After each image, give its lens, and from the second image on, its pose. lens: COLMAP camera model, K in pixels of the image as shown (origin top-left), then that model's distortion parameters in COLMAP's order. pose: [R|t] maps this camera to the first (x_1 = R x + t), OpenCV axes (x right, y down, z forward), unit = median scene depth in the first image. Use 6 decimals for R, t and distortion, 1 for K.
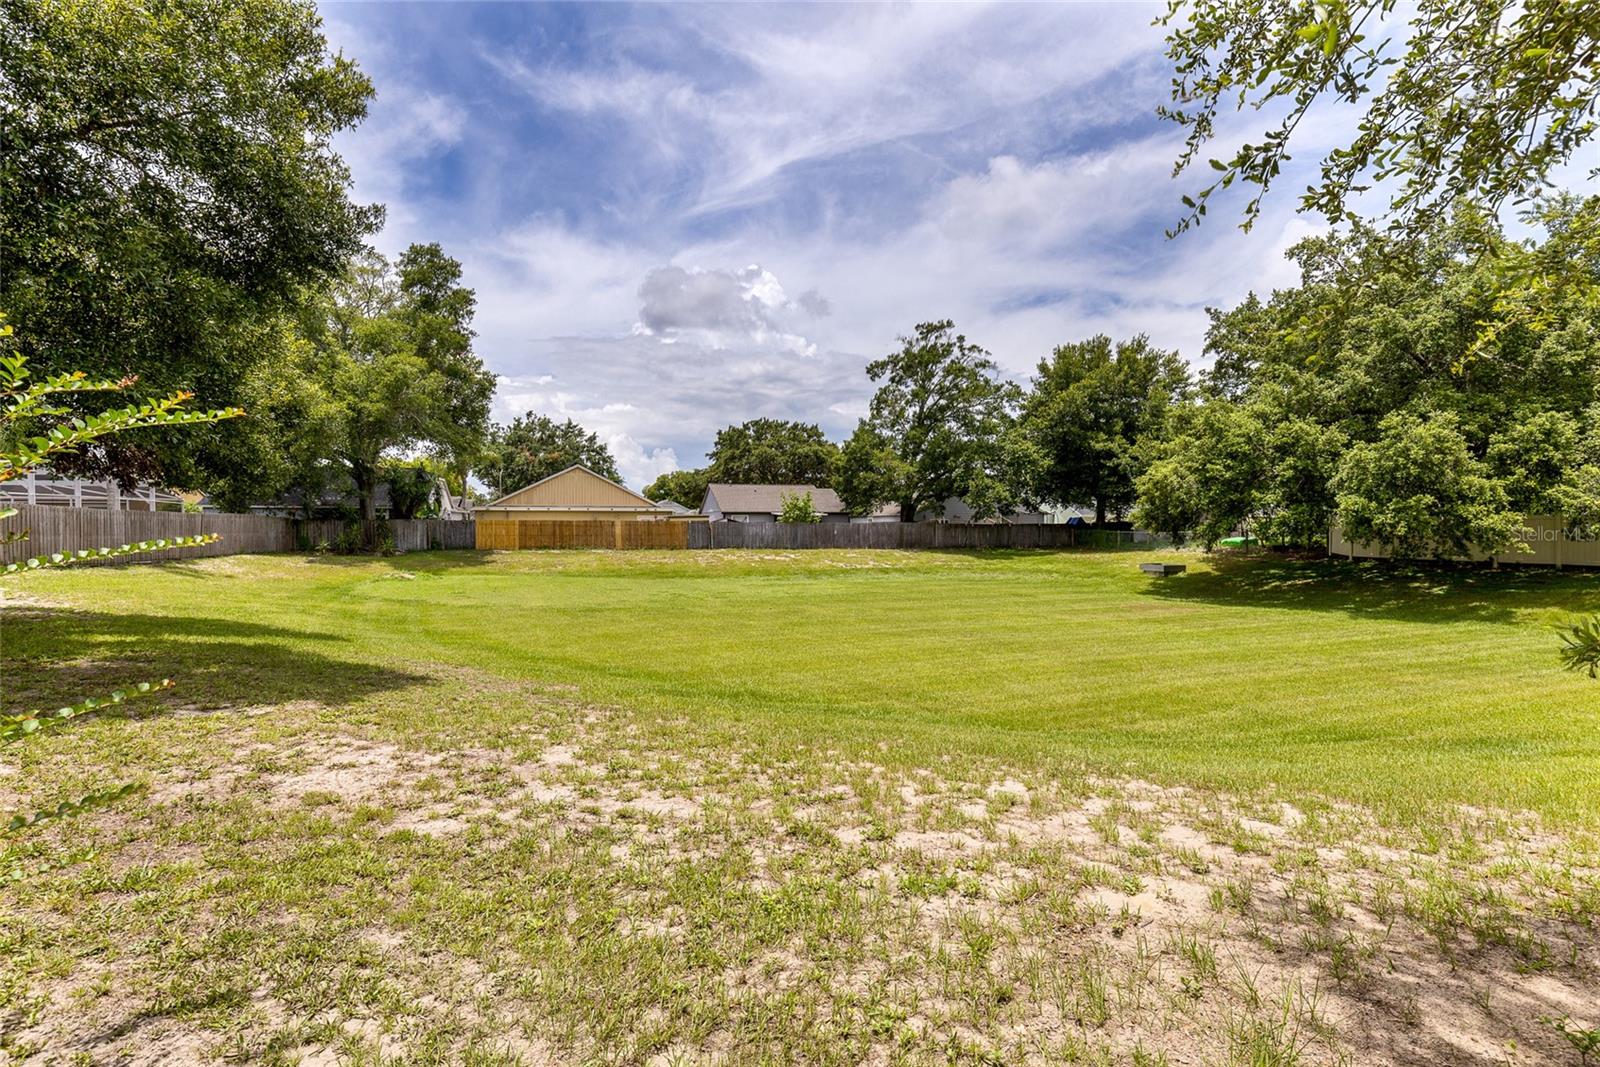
lens RADIAL K [[729.4, 0, 799.8], [0, 729.4, 540.1], [0, 0, 1]] dist [-0.002880, -0.000381]
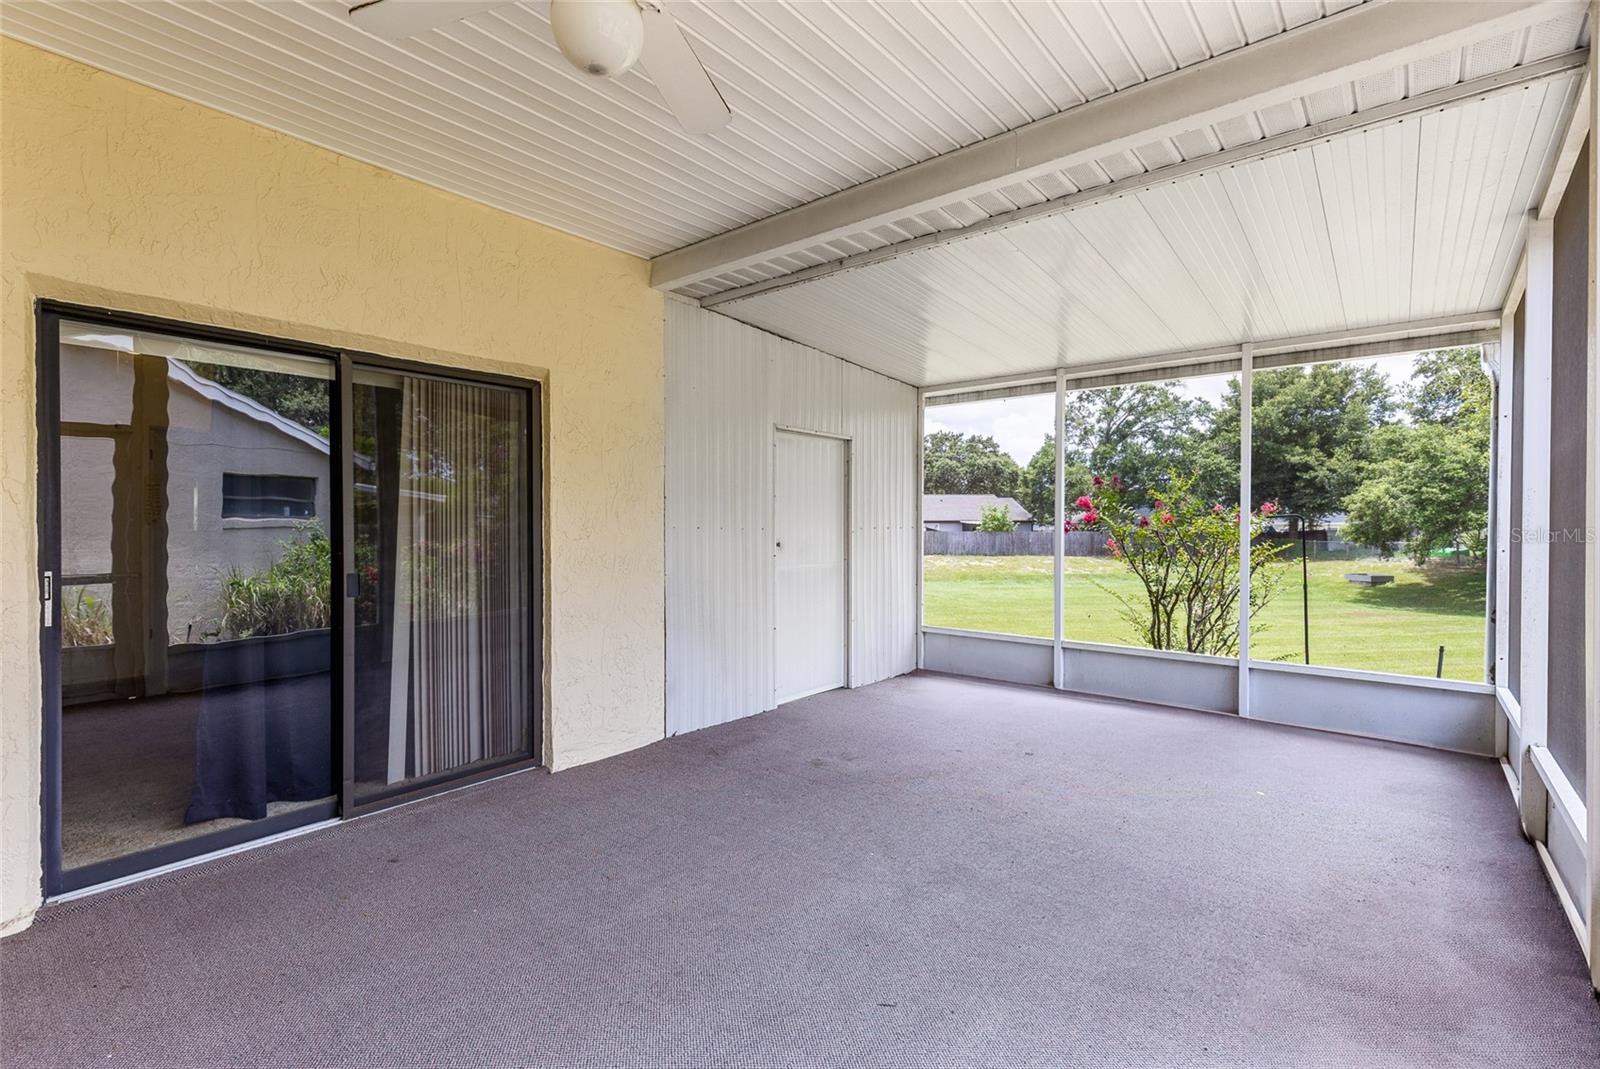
lens RADIAL K [[729.4, 0, 807.1], [0, 729.4, 530.1], [0, 0, 1]] dist [-0.002880, -0.000381]
pose [[0.986053, 0.000303, -0.166431, -0.104514], [-0.002413, 0.999919, -0.012476, -0.012564], [0.166413, 0.012704, 0.985974, -0.144281]]
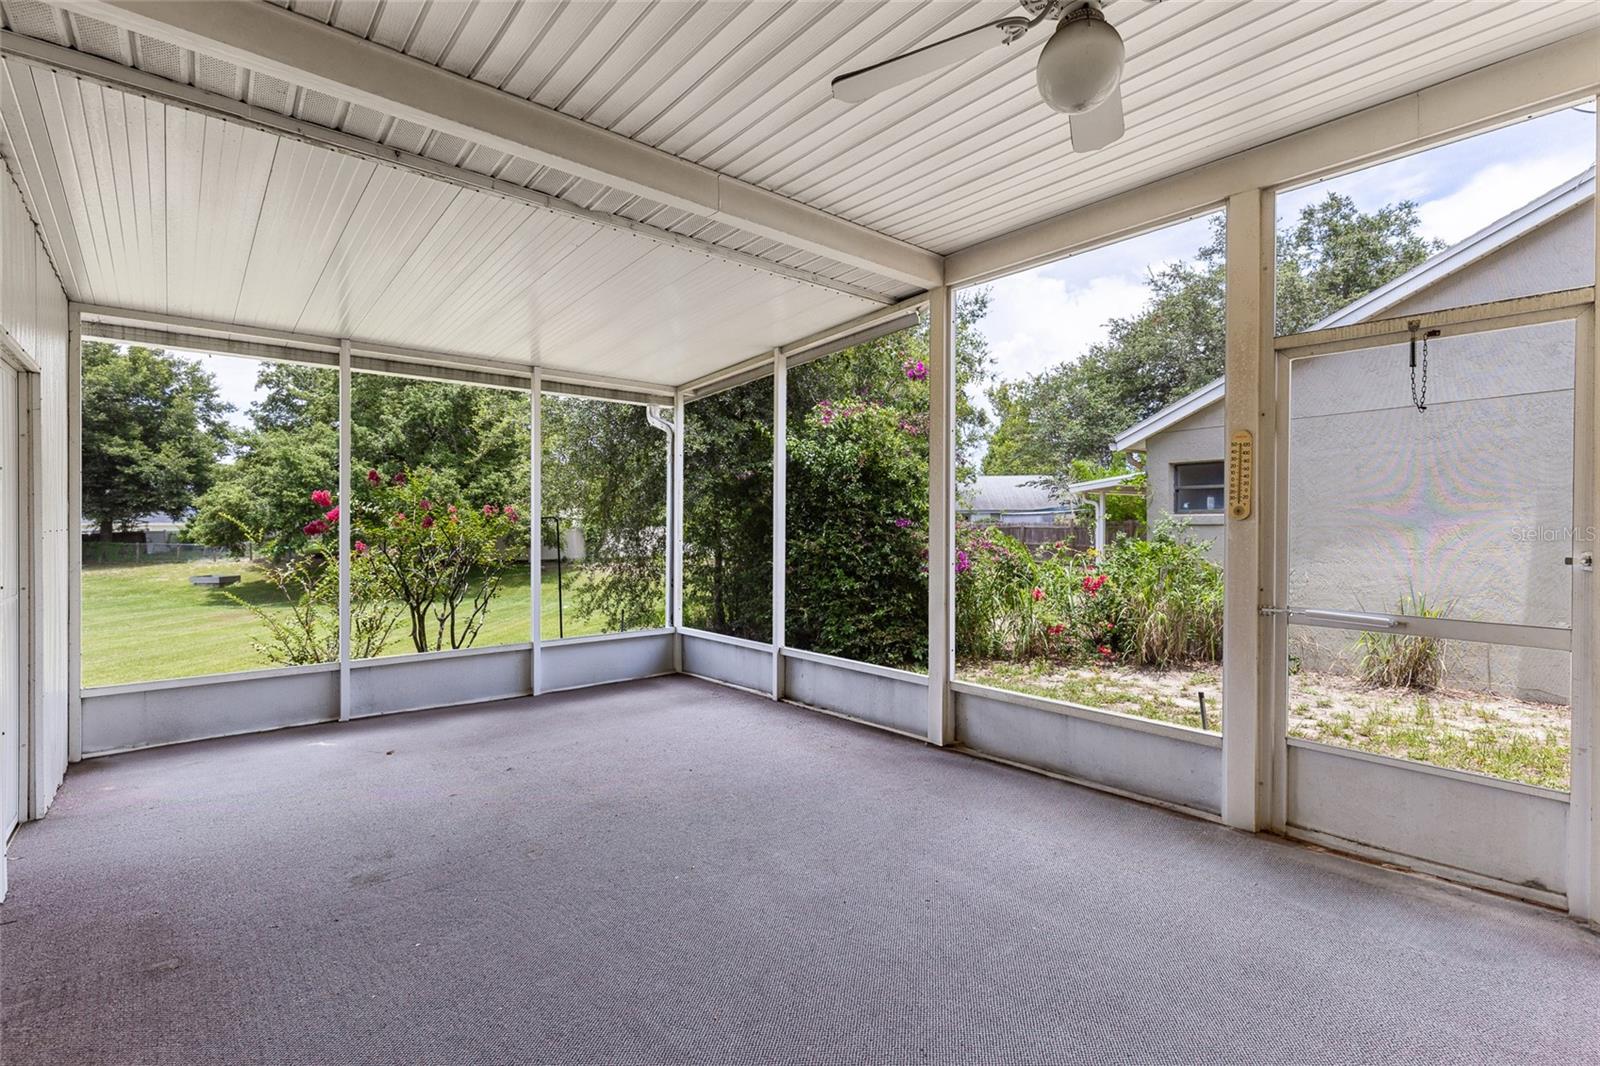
lens RADIAL K [[729.4, 0, 801.8], [0, 729.4, 526.9], [0, 0, 1]] dist [-0.002880, -0.000381]
pose [[0.332600, -0.003807, 0.943060, -0.159917], [0.020309, 0.999789, -0.003127, -0.013120], [-0.942849, 0.020193, 0.332607, -0.111148]]
